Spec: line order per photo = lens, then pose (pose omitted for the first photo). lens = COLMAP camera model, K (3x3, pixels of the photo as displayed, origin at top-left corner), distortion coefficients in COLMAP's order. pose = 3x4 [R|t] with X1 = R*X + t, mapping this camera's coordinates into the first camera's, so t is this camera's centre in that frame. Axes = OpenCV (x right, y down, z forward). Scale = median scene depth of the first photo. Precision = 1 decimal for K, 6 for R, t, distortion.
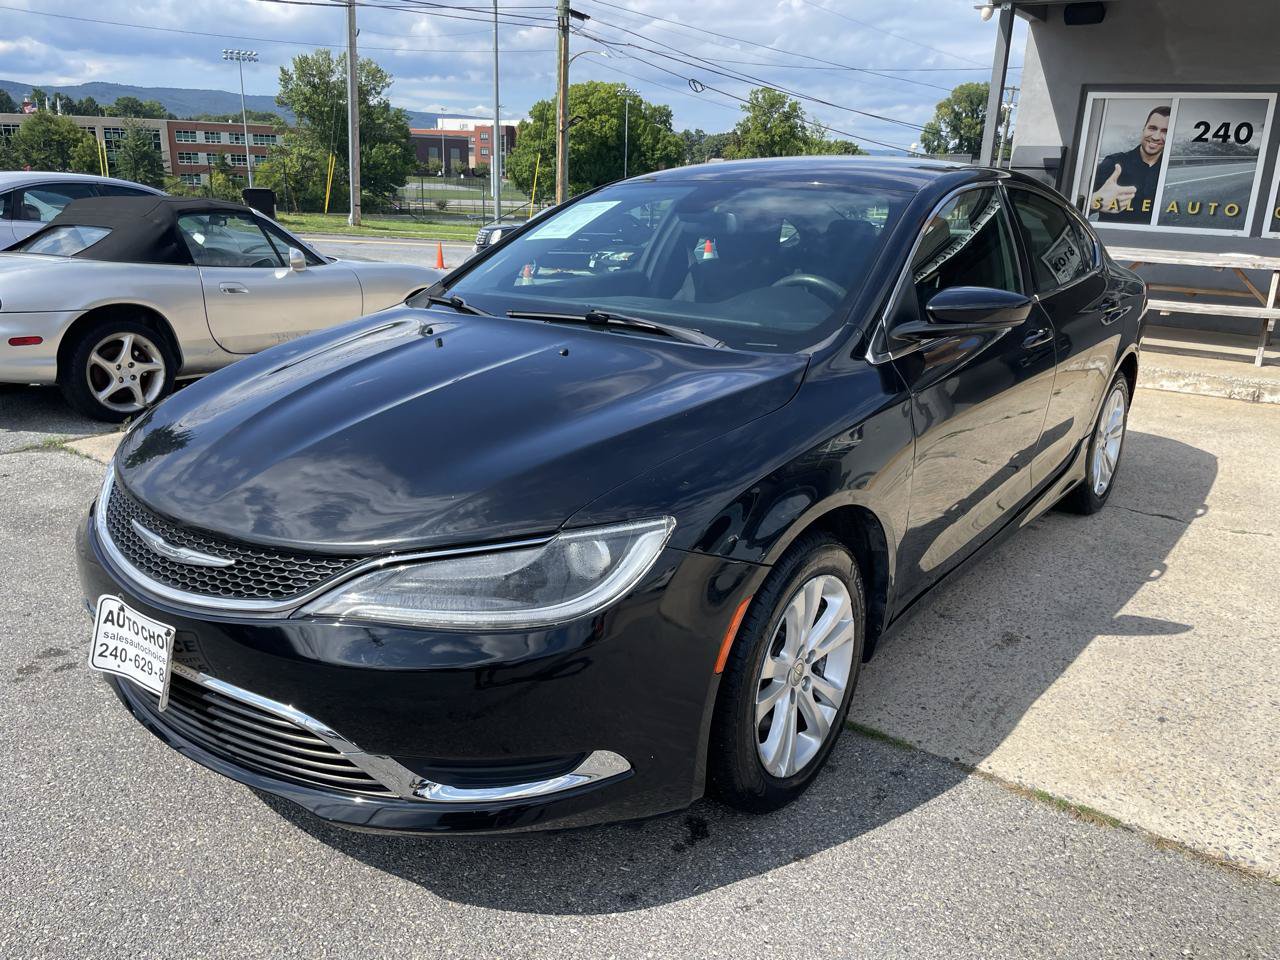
lens RADIAL K [[970.5, 0, 648.3], [0, 970.5, 483.4], [0, 0, 1]] dist [0.086804, -0.118173]
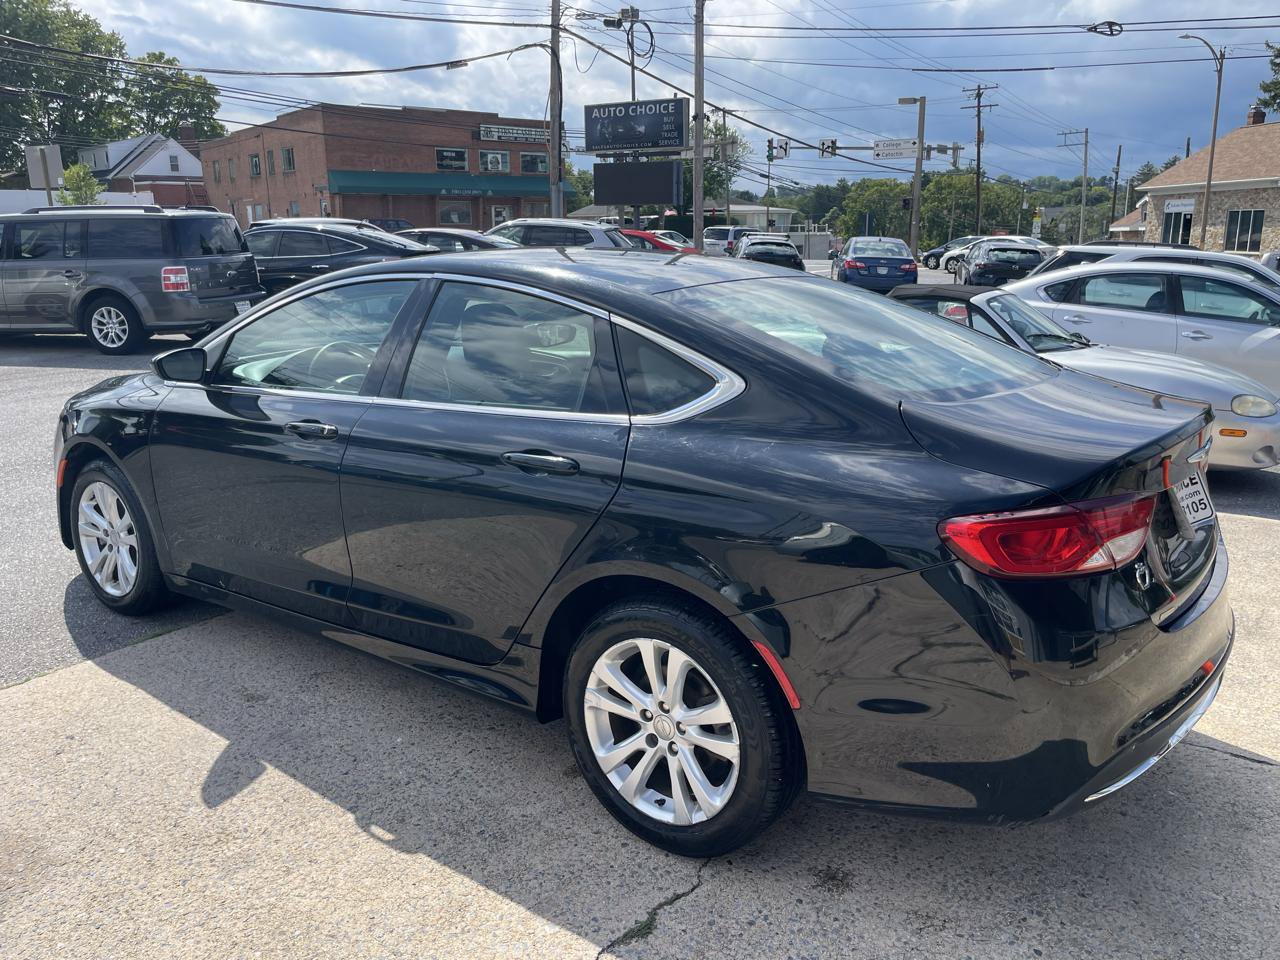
lens RADIAL K [[970.5, 0, 651.1], [0, 970.5, 466.3], [0, 0, 1]] dist [0.086804, -0.118173]
pose [[0.022470, 0.200393, -0.979458, 1.142524], [-0.299996, 0.935909, 0.184601, -0.330950], [0.953676, 0.289686, 0.081147, 1.053543]]
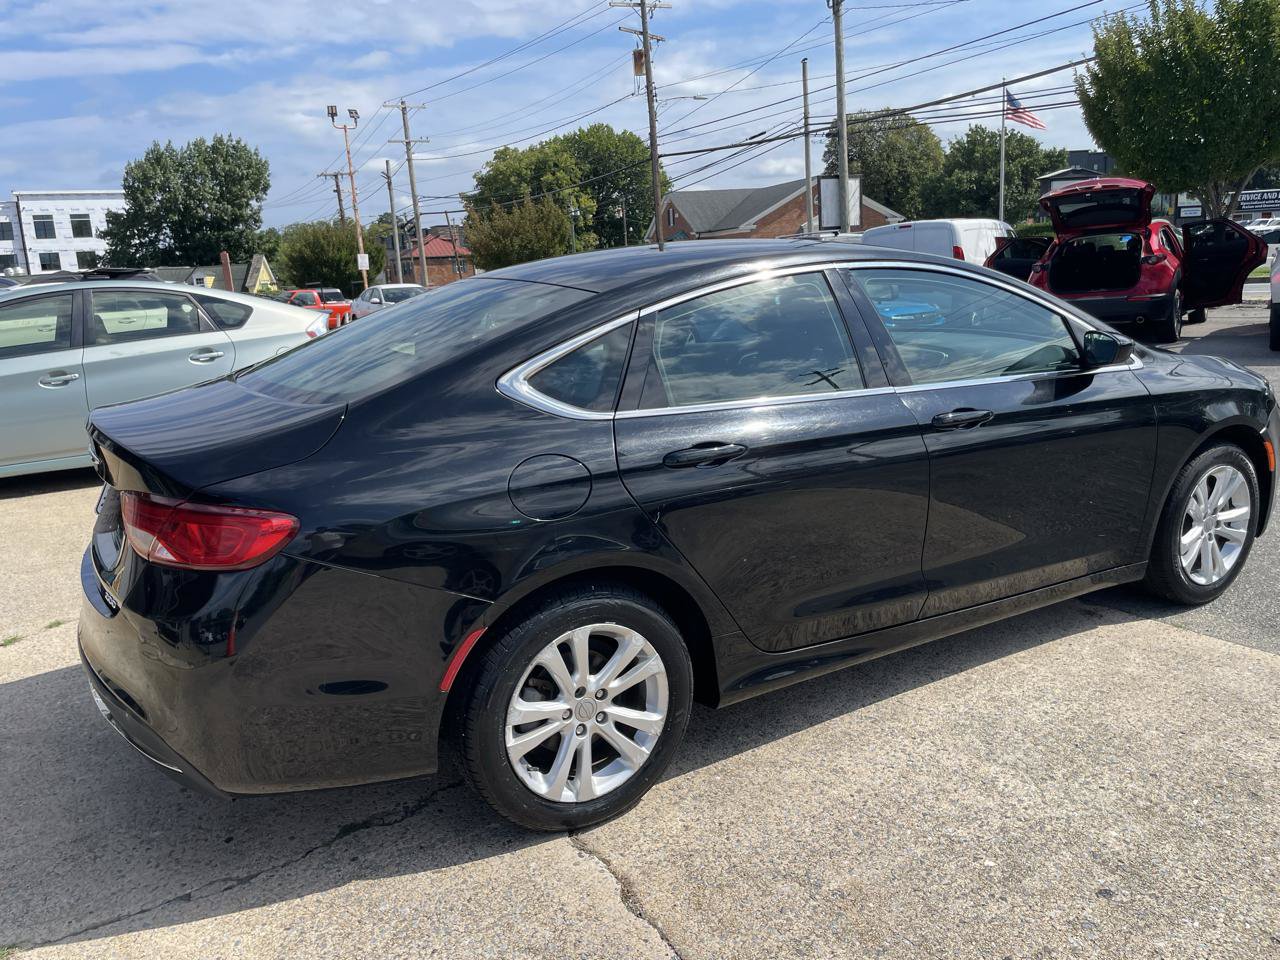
lens RADIAL K [[970.5, 0, 632.5], [0, 970.5, 468.1], [0, 0, 1]] dist [0.086804, -0.118173]
pose [[-0.923510, -0.062603, 0.378431, -0.110890], [0.140536, 0.862763, 0.485685, -0.610239], [-0.356901, 0.501718, -0.787973, 1.874025]]
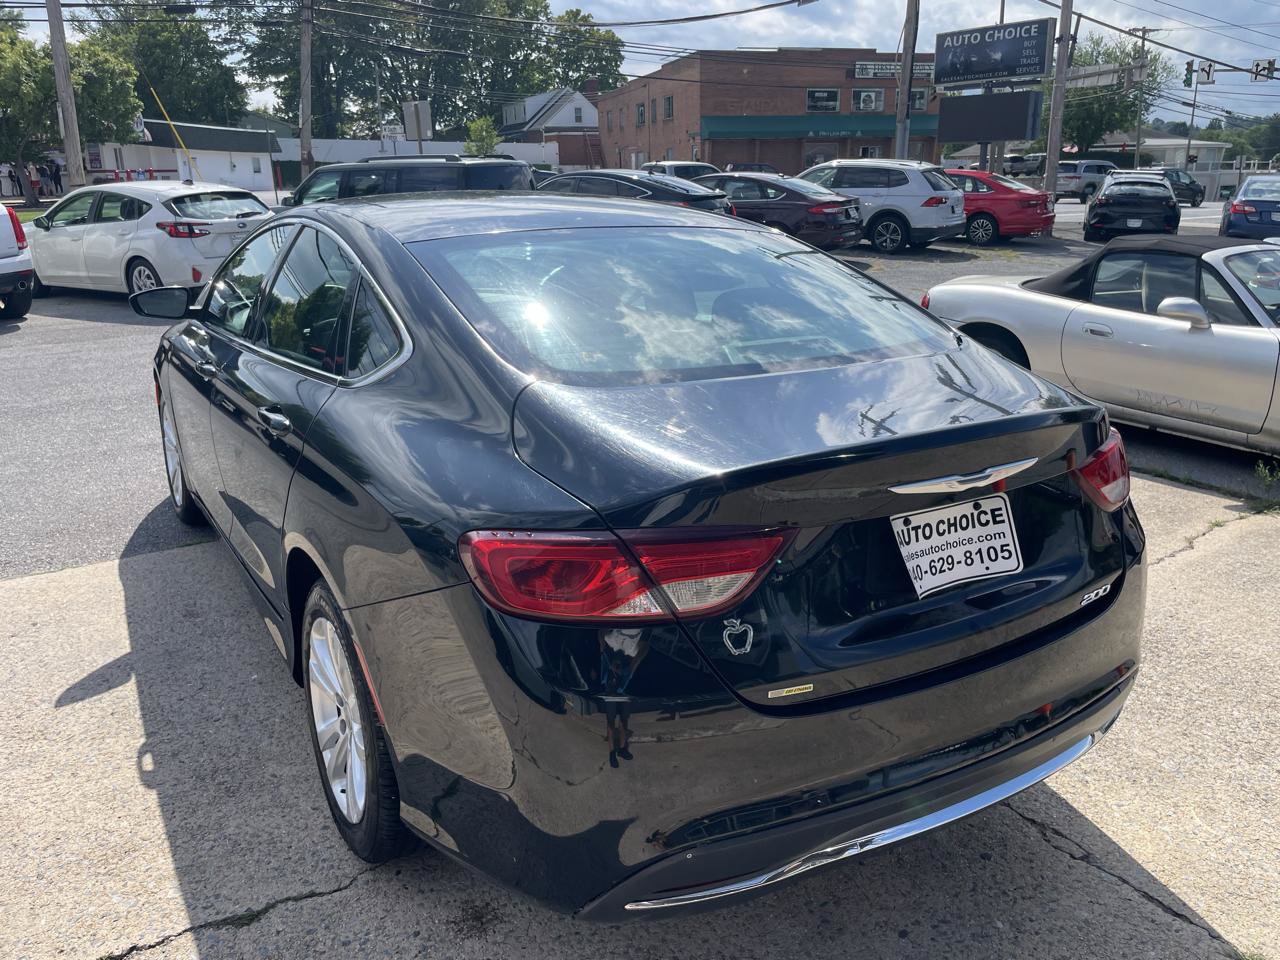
lens RADIAL K [[970.5, 0, 651.0], [0, 970.5, 466.6], [0, 0, 1]] dist [0.086804, -0.118173]
pose [[-0.351362, 0.236226, -0.905948, 0.987252], [-0.285029, 0.894723, 0.343844, -0.451208], [0.891798, 0.379036, -0.247041, 1.425665]]
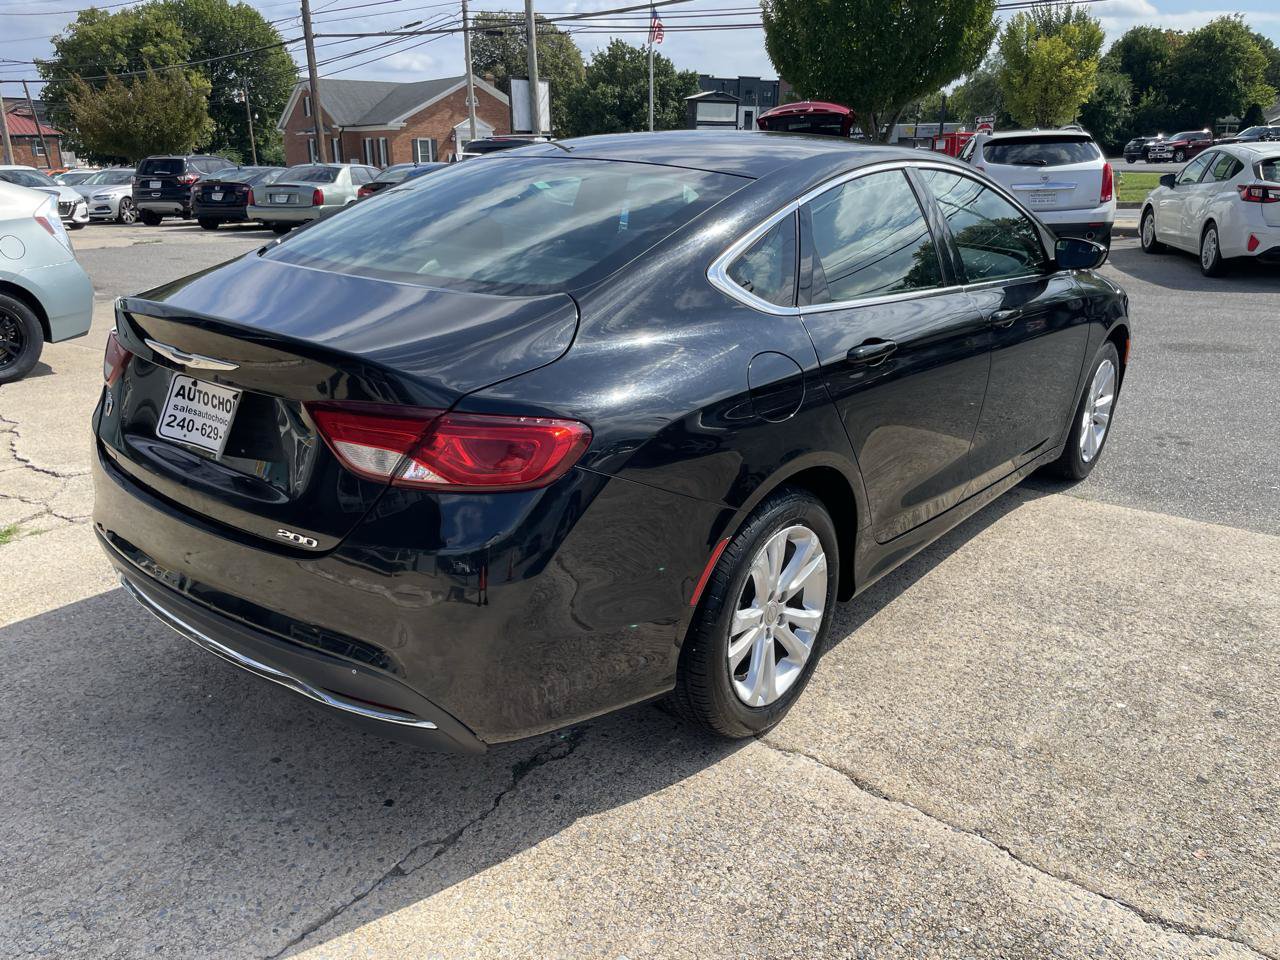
lens RADIAL K [[970.5, 0, 636.7], [0, 970.5, 474.8], [0, 0, 1]] dist [0.086804, -0.118173]
pose [[-0.998833, -0.043479, 0.021017, 0.248936], [-0.022850, 0.808906, 0.587494, -0.607061], [-0.042544, 0.586328, -0.808956, 1.923435]]
